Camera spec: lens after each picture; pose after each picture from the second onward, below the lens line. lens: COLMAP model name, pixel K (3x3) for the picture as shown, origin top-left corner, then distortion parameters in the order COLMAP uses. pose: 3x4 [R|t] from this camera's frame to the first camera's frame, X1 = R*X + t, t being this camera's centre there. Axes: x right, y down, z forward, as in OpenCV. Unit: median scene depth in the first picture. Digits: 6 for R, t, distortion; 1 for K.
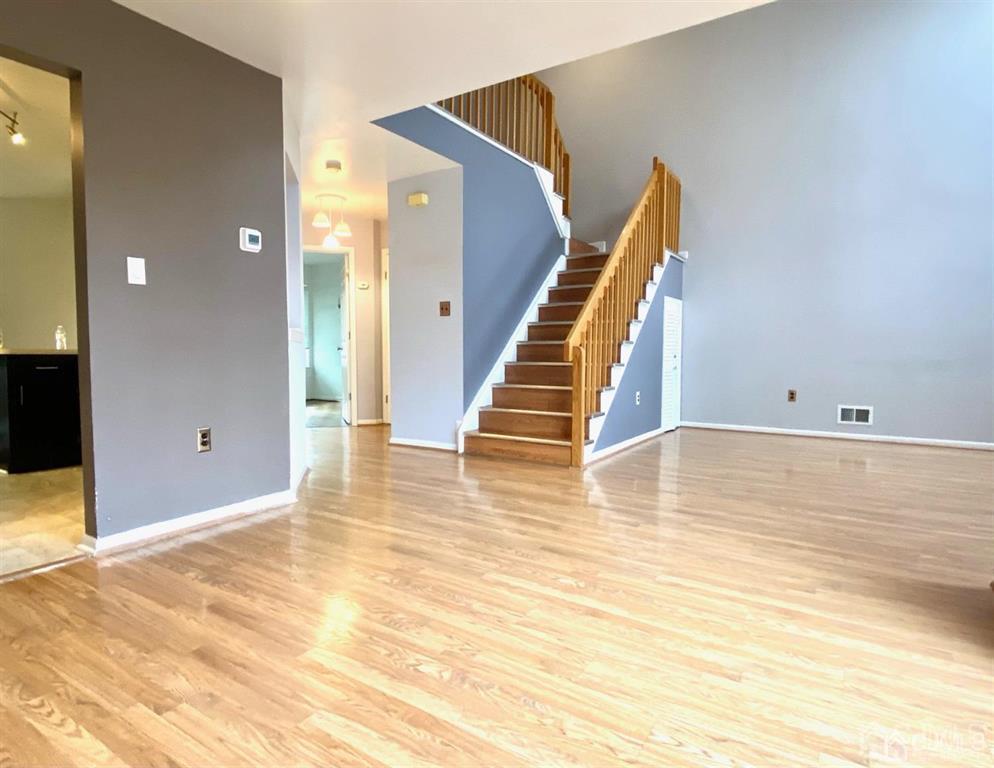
lens RADIAL K [[560.8, 0, 489.9], [0, 560.8, 383.5], [0, 0, 1]] dist [0.007106, 0.000750]
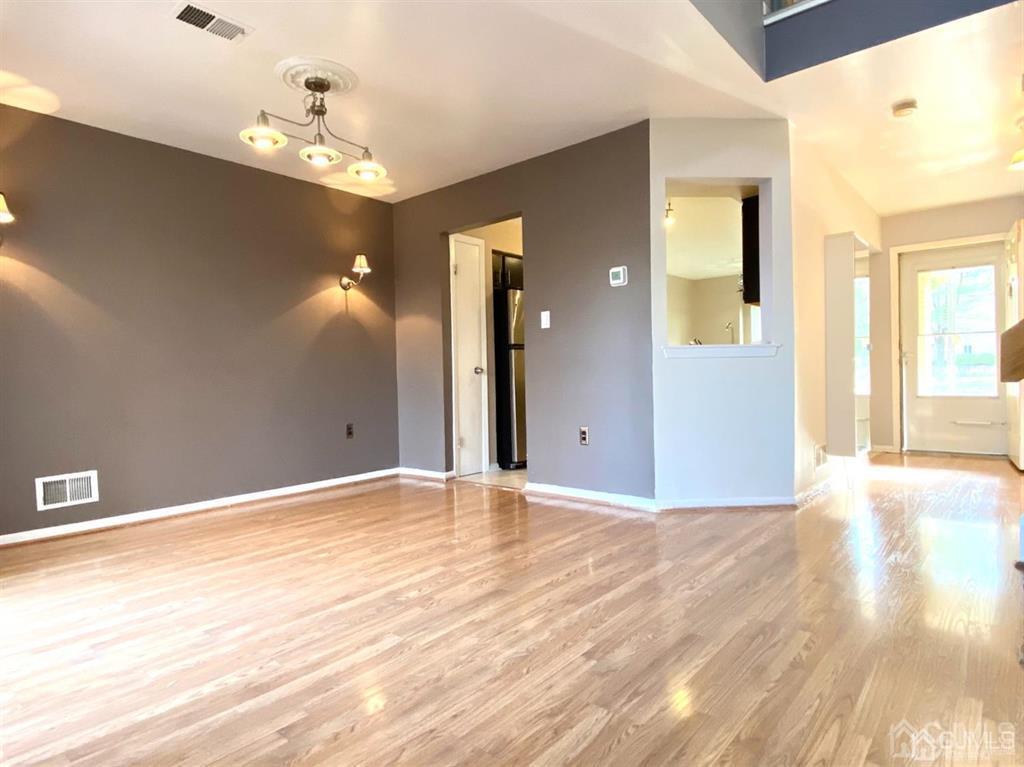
lens RADIAL K [[597.4, 0, 507.4], [0, 597.4, 391.8], [0, 0, 1]] dist [-0.000289, -0.003812]
pose [[-0.132038, 0.030882, -0.990763, 1.165802], [-0.045226, 0.998286, 0.037143, -0.064210], [0.990212, 0.049713, -0.130415, 1.274069]]
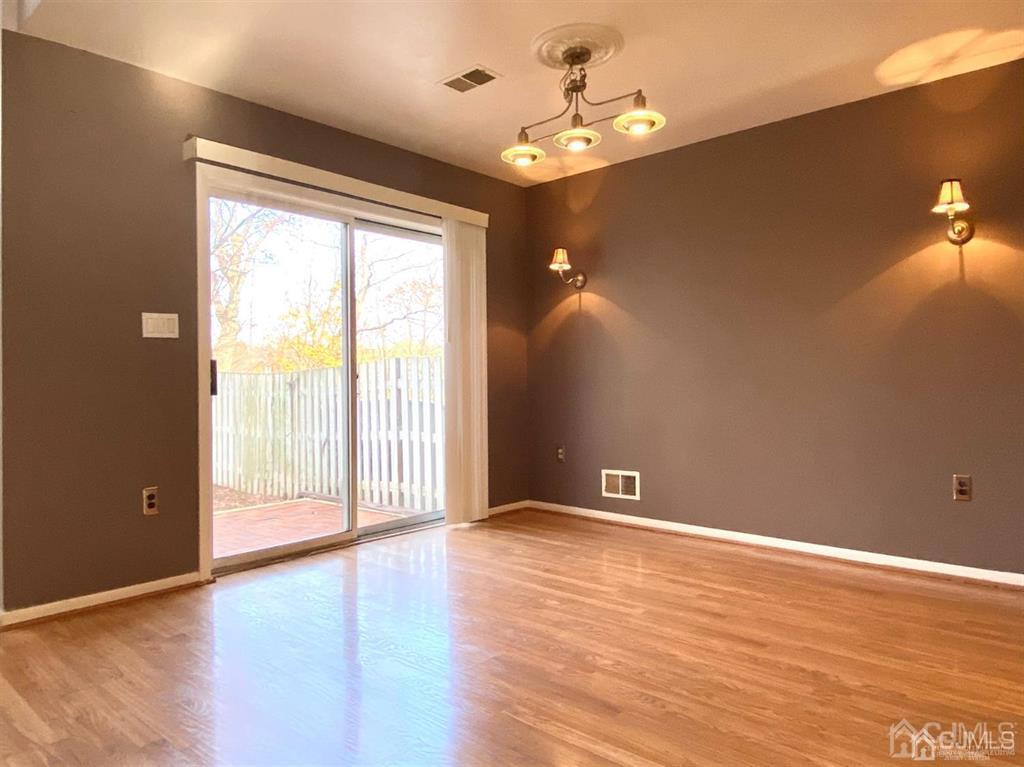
lens RADIAL K [[706.6, 0, 511.0], [0, 706.6, 373.3], [0, 0, 1]] dist [0.001766, -0.011646]
pose [[-0.985943, 0.009684, 0.166802, -0.230455], [0.020512, 0.997783, 0.063312, -0.165983], [-0.165819, 0.065843, -0.983956, 2.038587]]
